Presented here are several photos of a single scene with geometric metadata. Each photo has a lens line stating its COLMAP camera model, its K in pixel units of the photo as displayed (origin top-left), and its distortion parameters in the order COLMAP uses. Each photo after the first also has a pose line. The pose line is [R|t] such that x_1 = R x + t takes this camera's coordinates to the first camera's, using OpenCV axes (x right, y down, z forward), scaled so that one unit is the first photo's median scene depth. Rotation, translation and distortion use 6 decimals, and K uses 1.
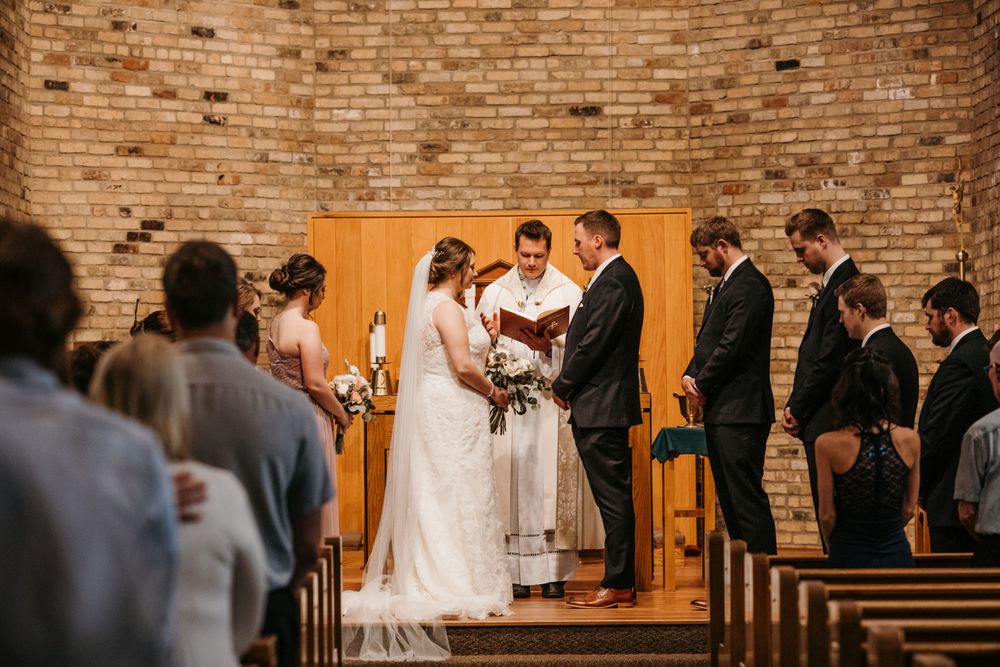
lens RADIAL K [[3762.5, 0, 500.0], [0, 3762.5, 333.5], [0, 0, 1]] dist [0.238038, -1.231430]
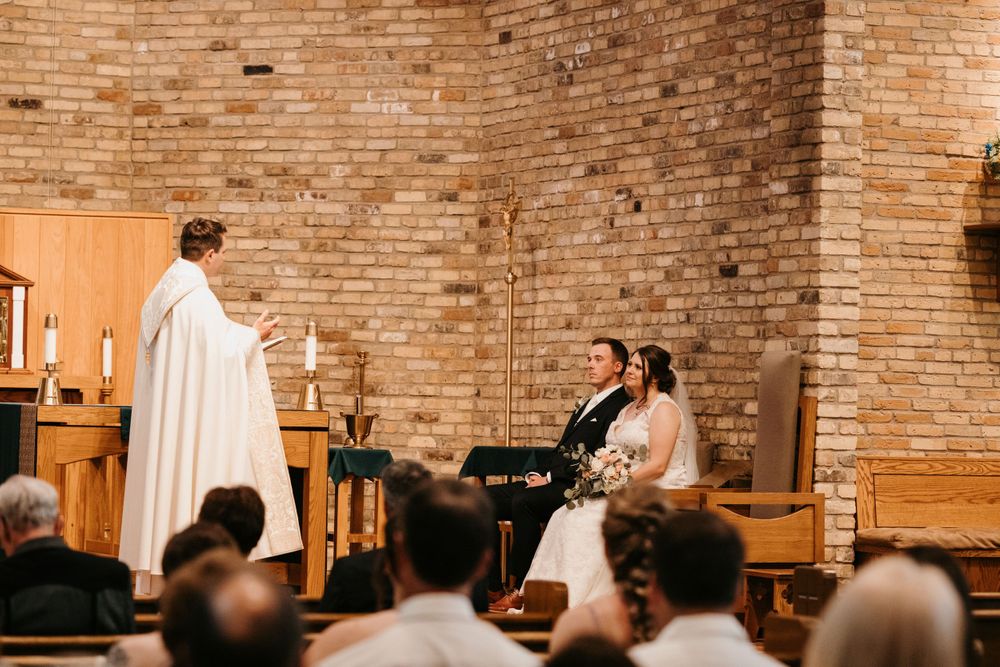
lens RADIAL K [[3762.5, 0, 500.0], [0, 3762.5, 333.5], [0, 0, 1]] dist [0.238038, -1.231430]
pose [[0.926505, 0.037035, 0.374455, -0.219610], [-0.036110, 0.999303, -0.009488, 0.002881], [-0.374545, -0.004731, 0.927196, 0.081883]]
